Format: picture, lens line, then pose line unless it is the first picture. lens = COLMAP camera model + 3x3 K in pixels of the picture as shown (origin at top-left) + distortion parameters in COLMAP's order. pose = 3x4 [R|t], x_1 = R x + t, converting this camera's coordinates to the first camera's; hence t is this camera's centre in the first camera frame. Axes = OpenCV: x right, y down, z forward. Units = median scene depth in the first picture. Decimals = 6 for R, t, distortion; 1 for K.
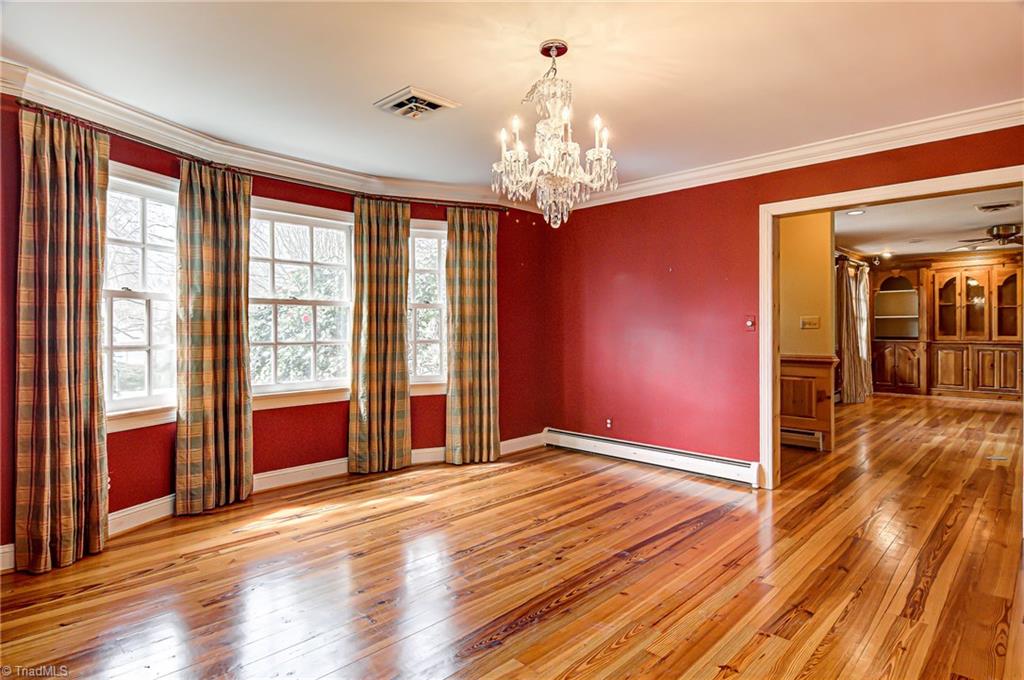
lens RADIAL K [[546.3, 0, 519.4], [0, 546.3, 330.1], [0, 0, 1]] dist [0.008431, -0.009295]
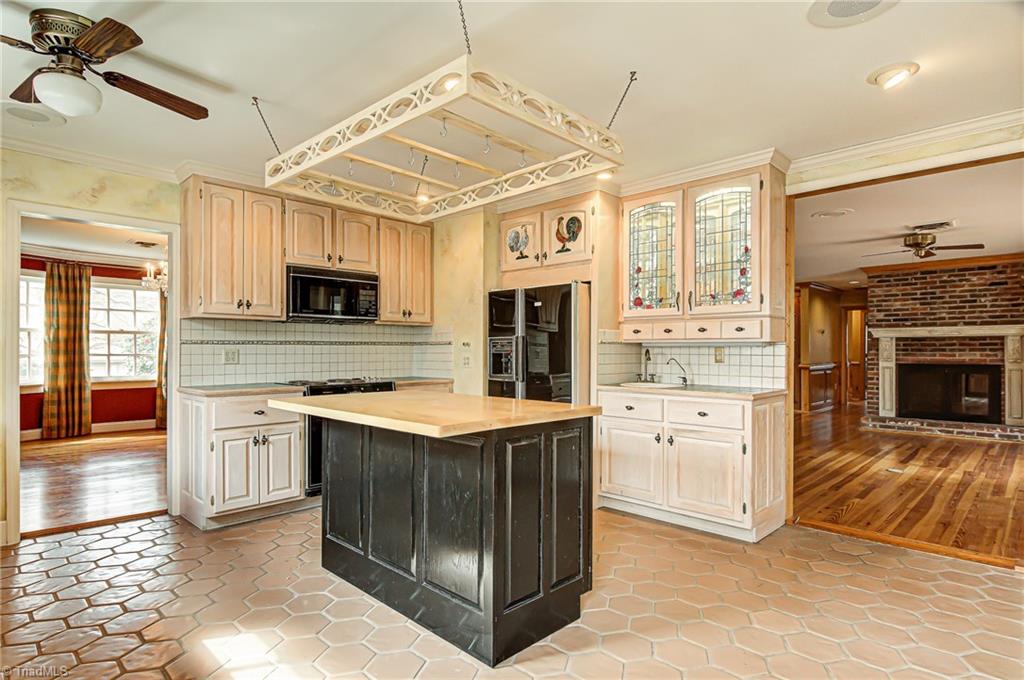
lens RADIAL K [[546.3, 0, 506.8], [0, 546.3, 348.4], [0, 0, 1]] dist [0.008431, -0.009295]
pose [[0.999951, 0.005108, -0.008441, 0.424164], [-0.005172, 0.999959, -0.007479, 0.004901], [0.008402, 0.007522, 0.999936, -0.386994]]
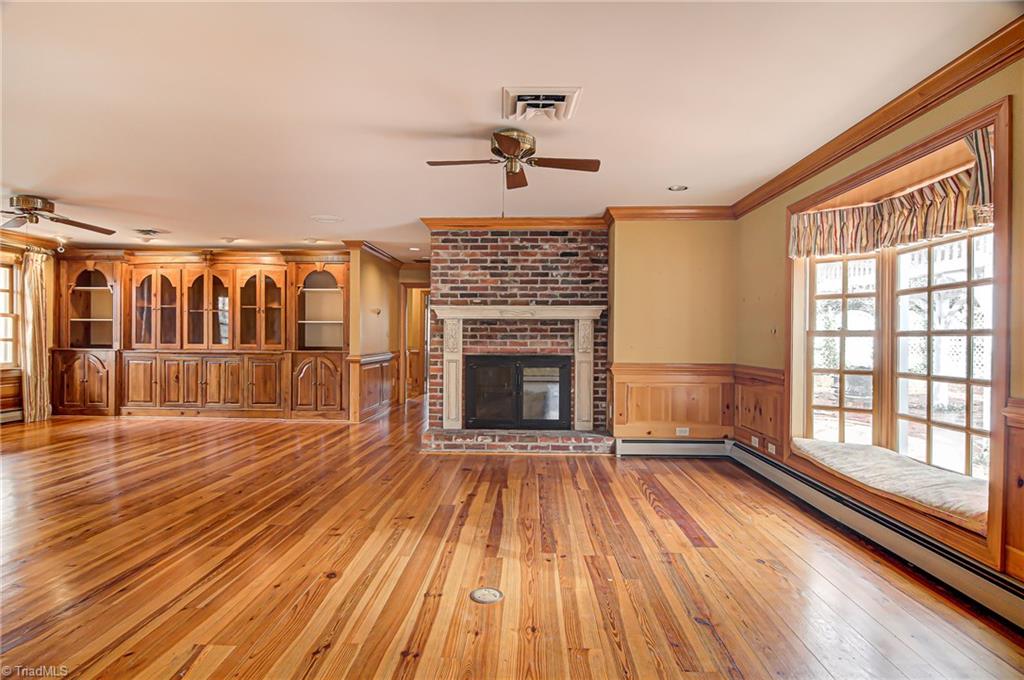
lens RADIAL K [[546.3, 0, 504.0], [0, 546.3, 338.1], [0, 0, 1]] dist [0.008431, -0.009295]
pose [[0.751104, 0.008787, 0.660126, 0.663372], [-0.007474, 0.999961, -0.004807, 0.002091], [-0.660142, -0.001324, 0.751140, -0.002323]]
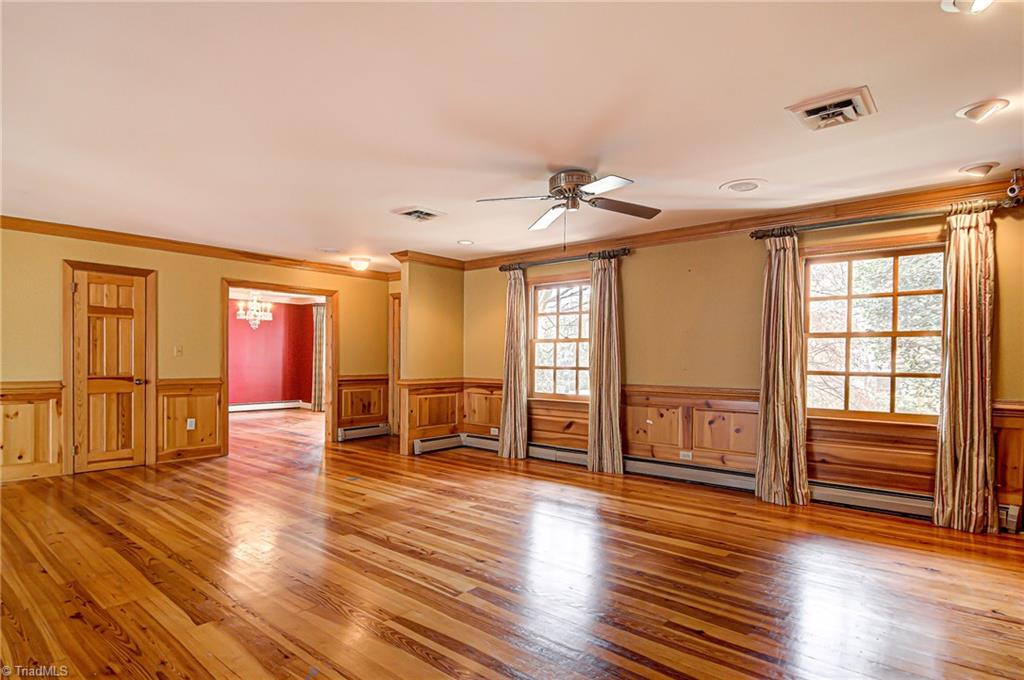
lens RADIAL K [[546.3, 0, 522.5], [0, 546.3, 368.7], [0, 0, 1]] dist [0.008431, -0.009295]
pose [[0.078285, 0.022738, -0.996672, 1.088705], [-0.015569, 0.999646, 0.021582, -0.004990], [0.996809, 0.013828, 0.078611, 0.686303]]
